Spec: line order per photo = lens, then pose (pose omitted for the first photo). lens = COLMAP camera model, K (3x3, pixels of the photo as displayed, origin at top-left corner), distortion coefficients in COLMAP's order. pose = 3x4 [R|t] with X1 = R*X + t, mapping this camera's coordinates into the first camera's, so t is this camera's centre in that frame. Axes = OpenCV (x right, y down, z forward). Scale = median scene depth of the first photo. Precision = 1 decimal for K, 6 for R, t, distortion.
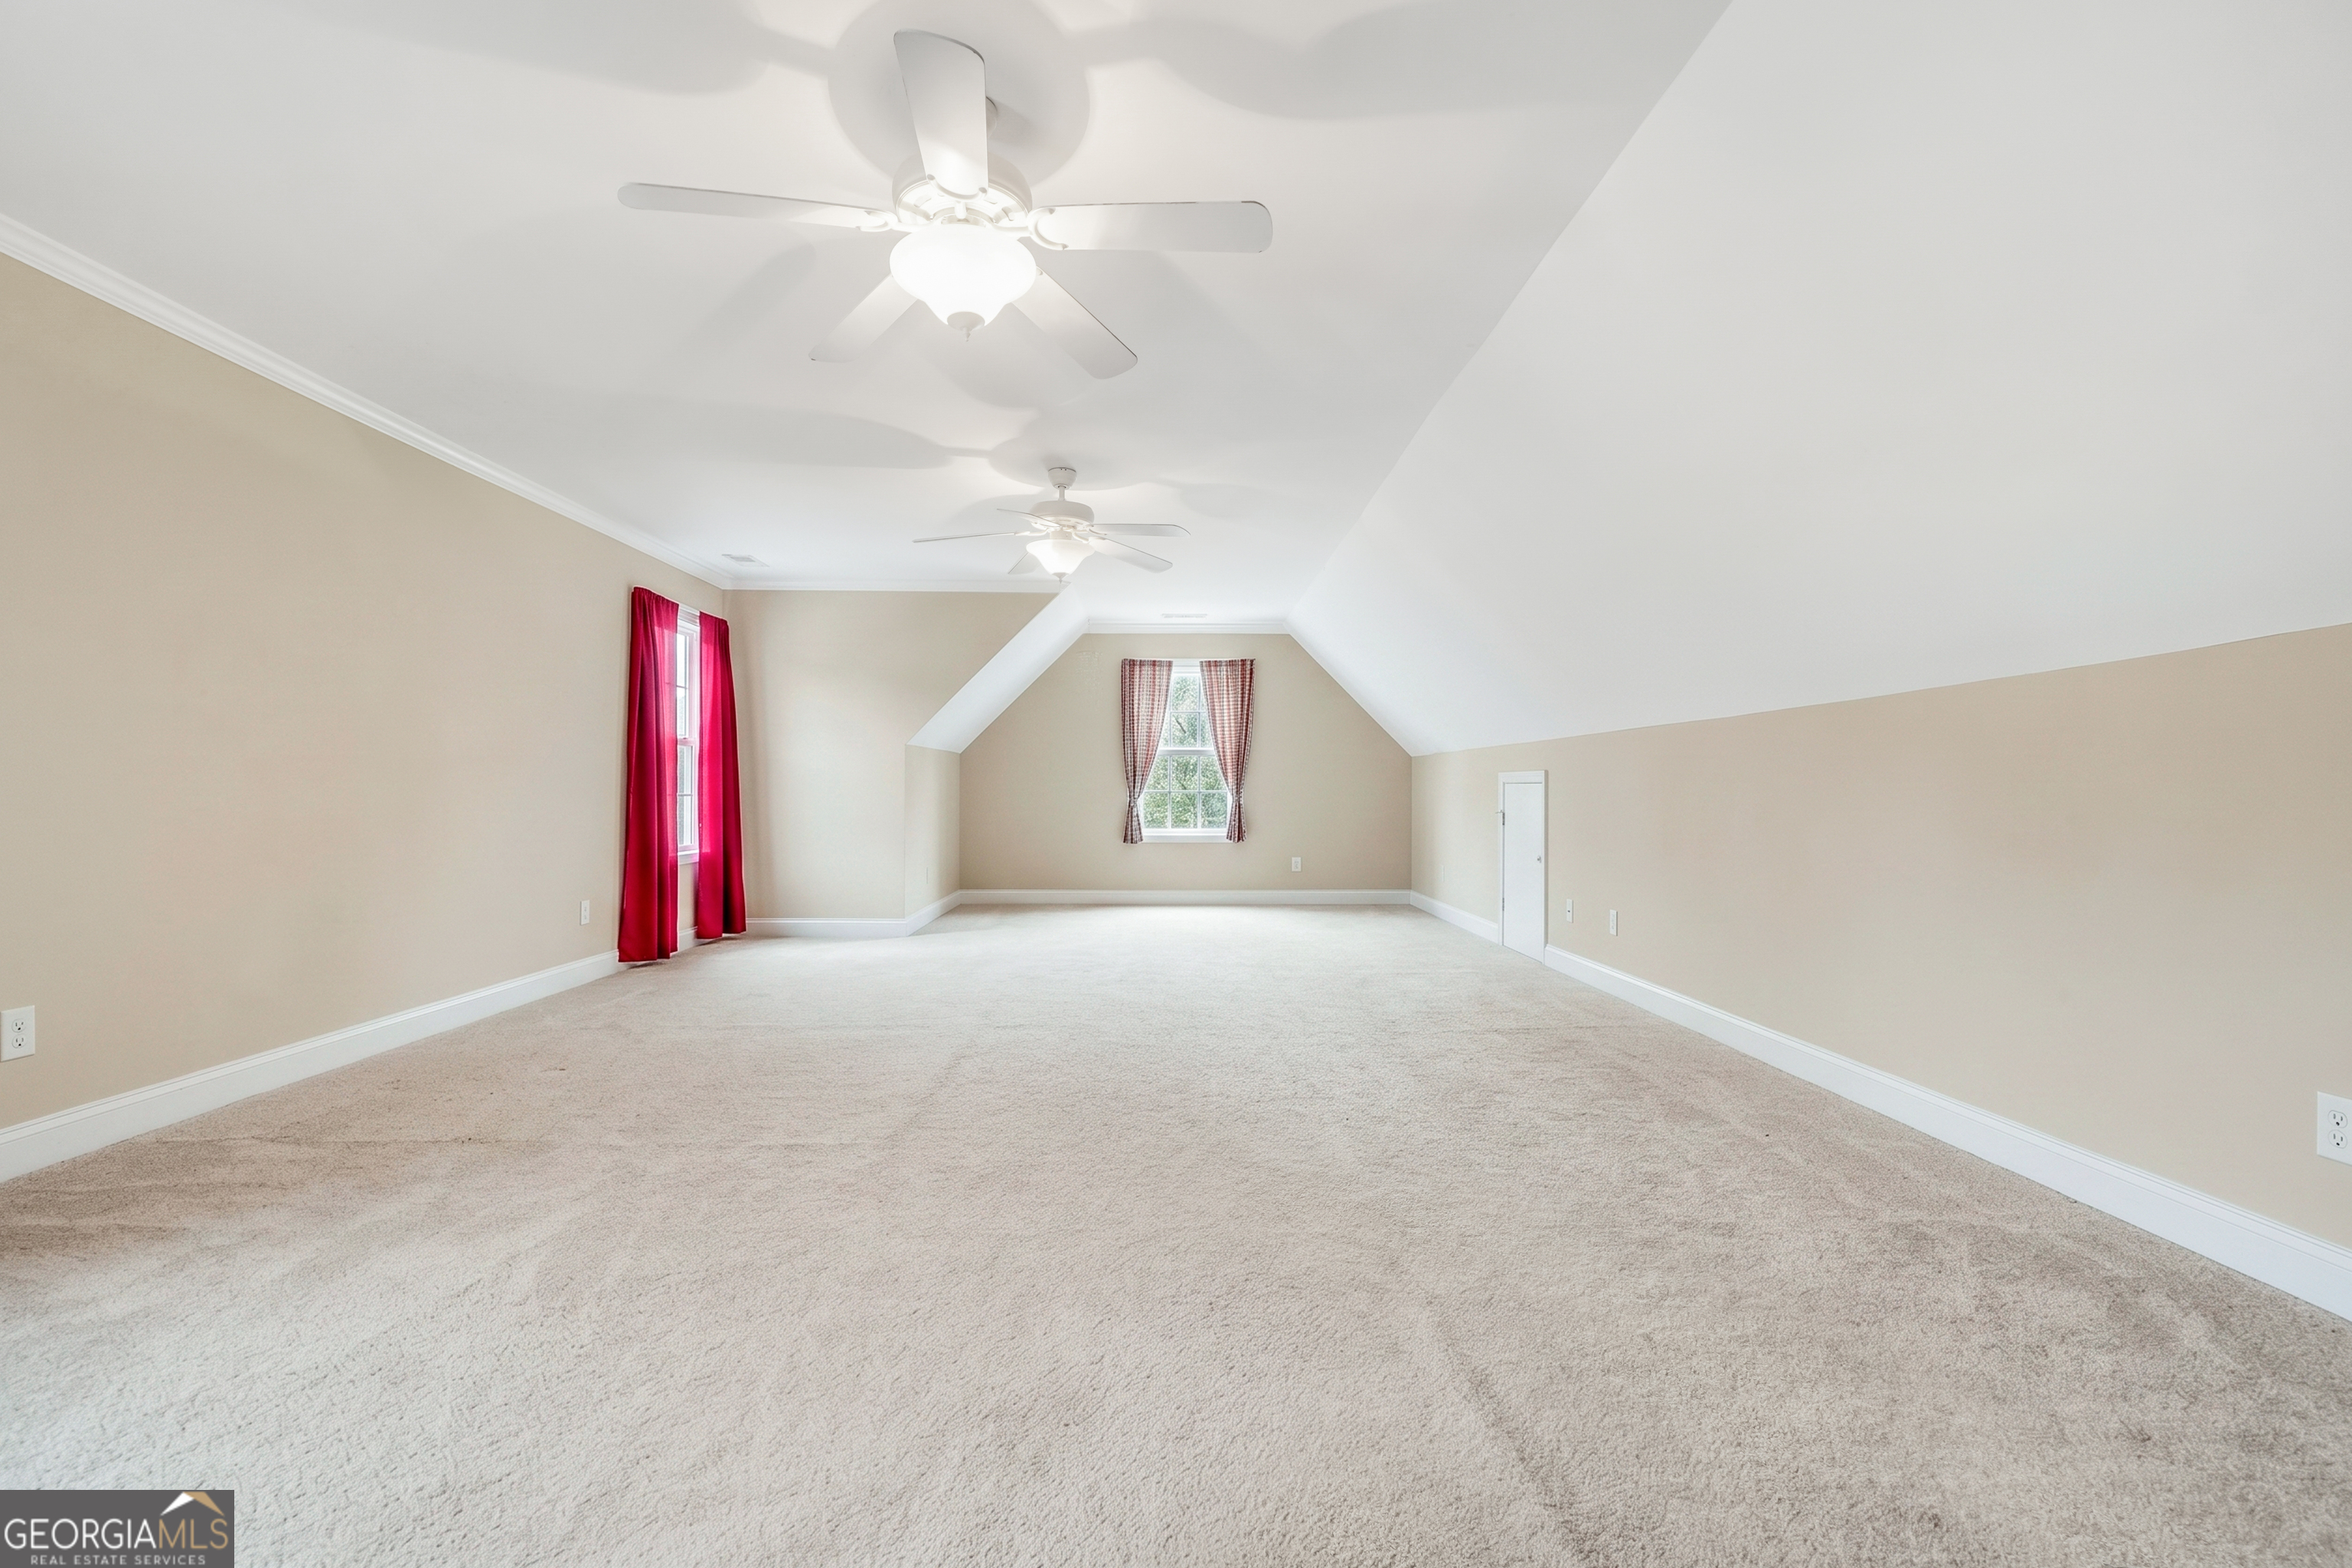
lens RADIAL K [[1001.9, 0, 1172.7], [0, 1001.9, 765.6], [0, 0, 1]] dist [0.000967, 0.000110]
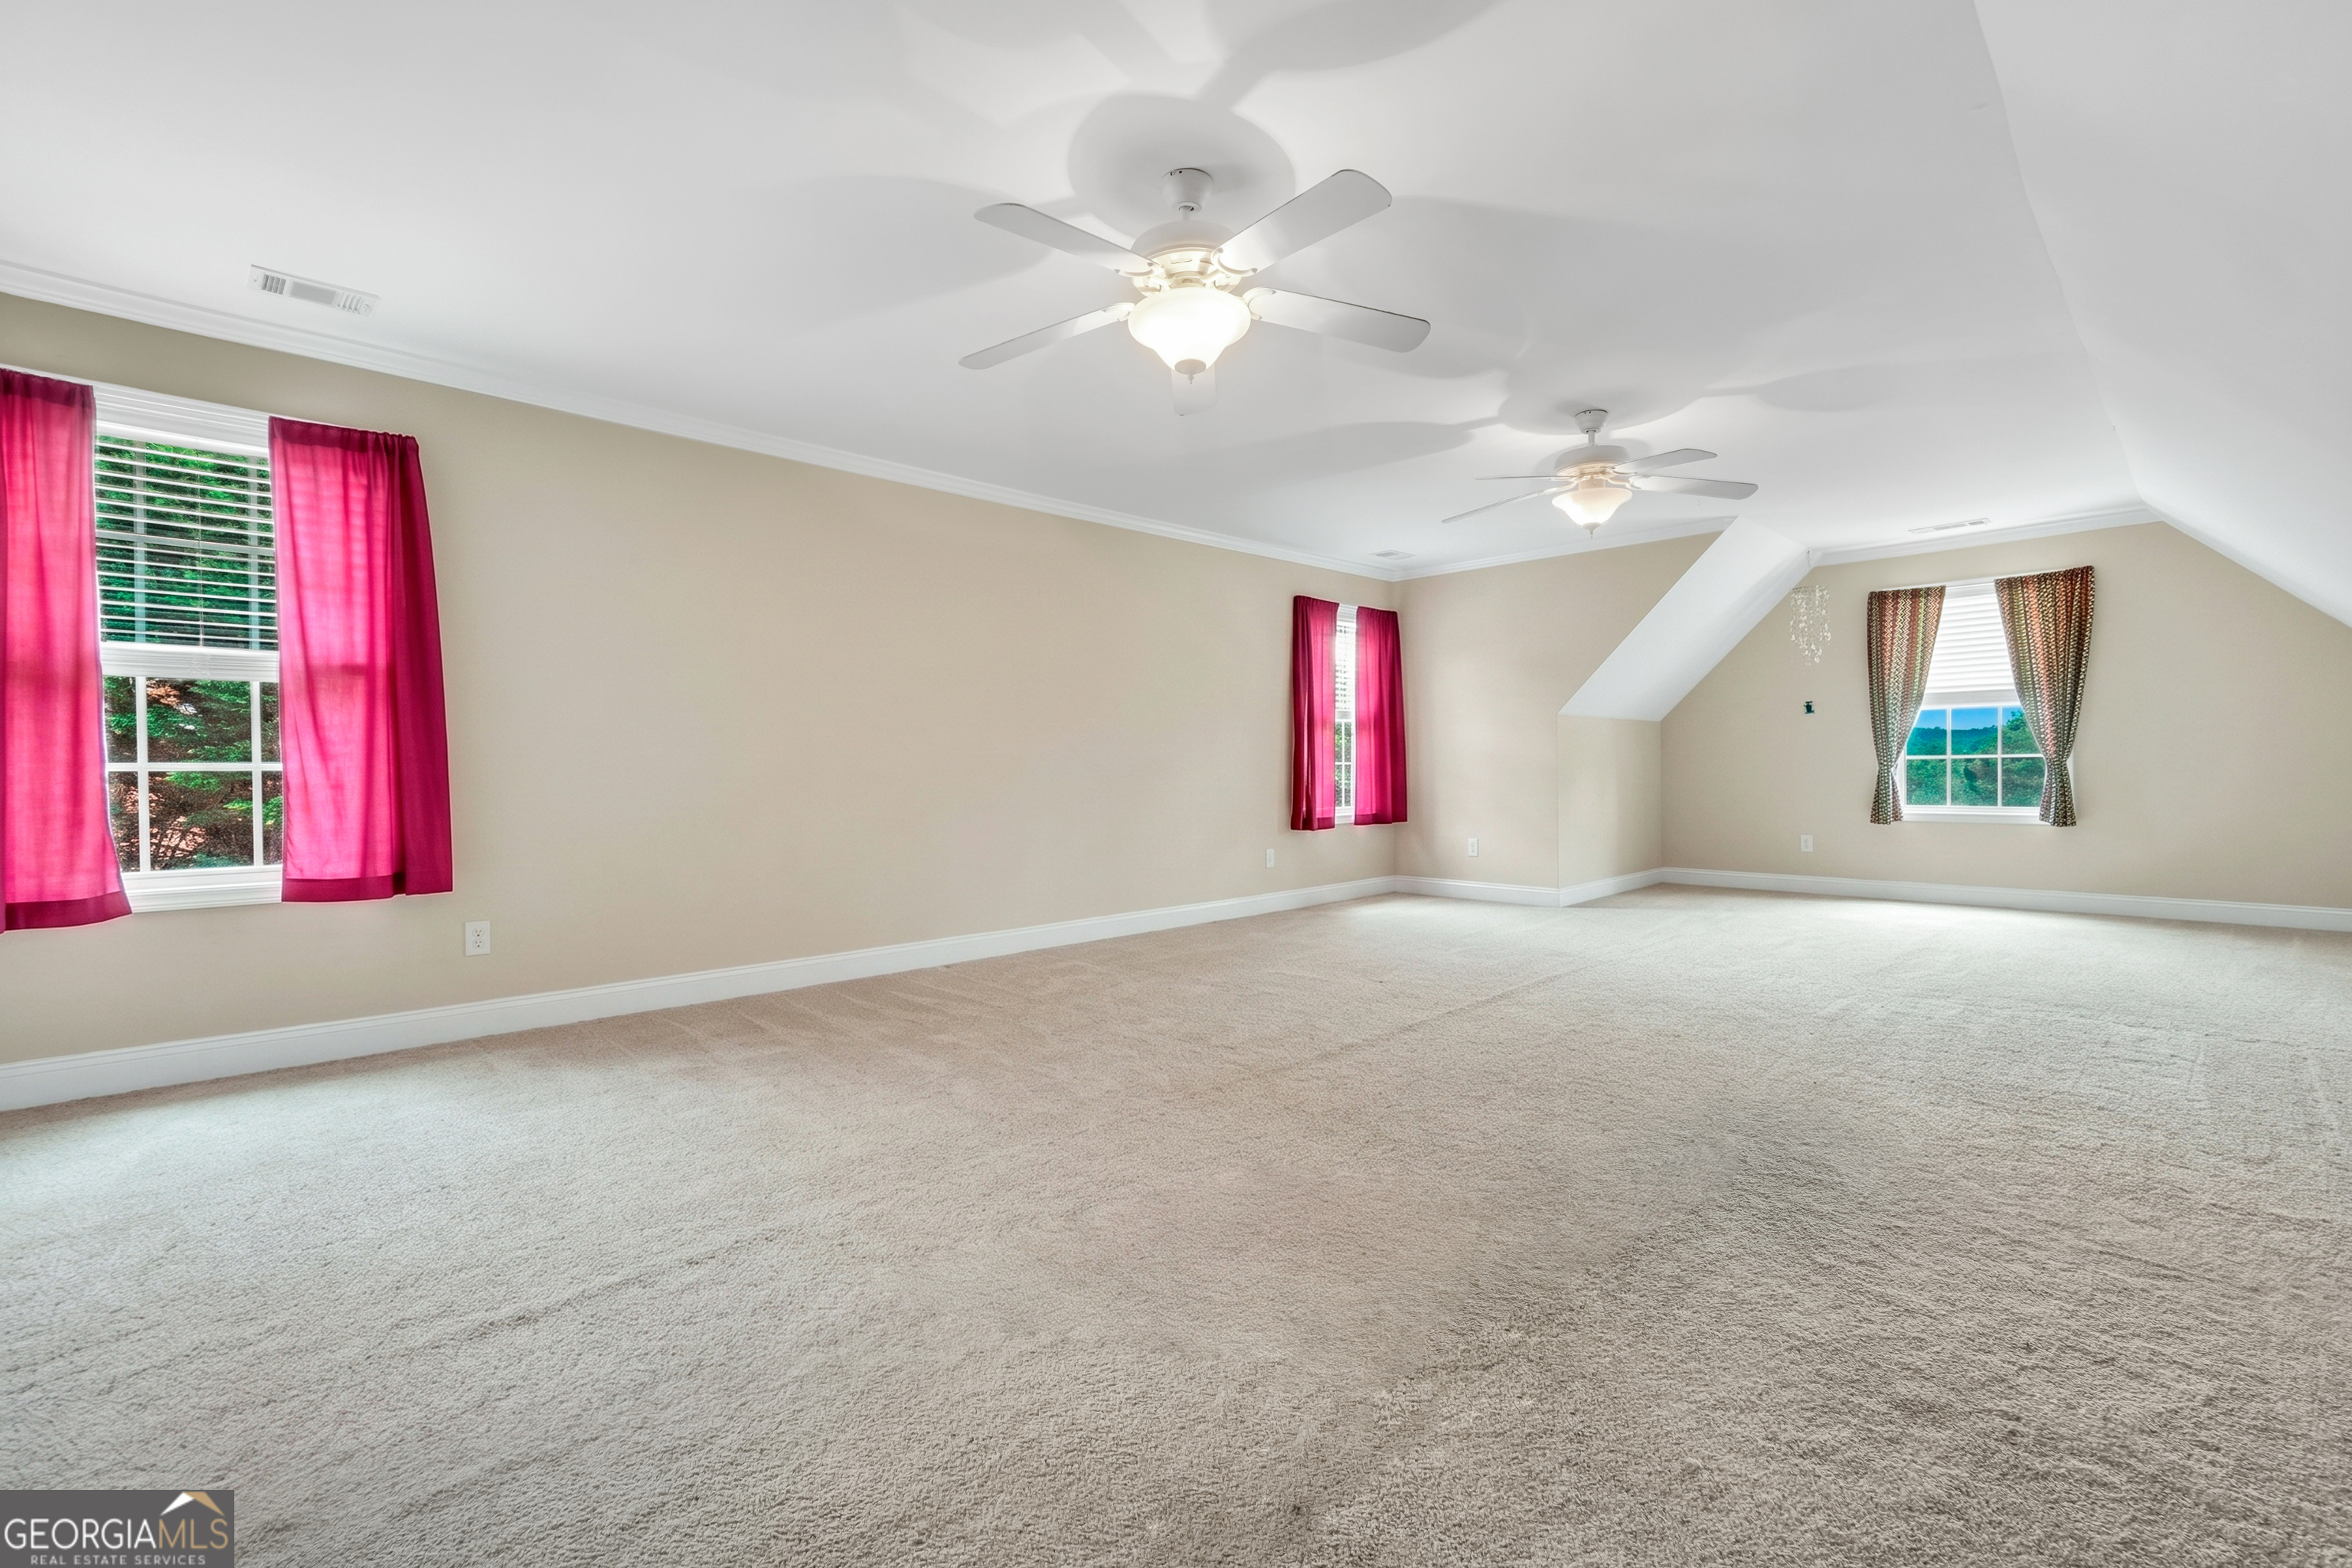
lens RADIAL K [[1001.9, 0, 1172.7], [0, 1001.9, 765.6], [0, 0, 1]] dist [0.000967, 0.000110]
pose [[0.672007, -0.006339, -0.740518, 0.204915], [0.027704, 0.999479, 0.016586, 0.002885], [0.740027, -0.031661, 0.671832, 0.054547]]
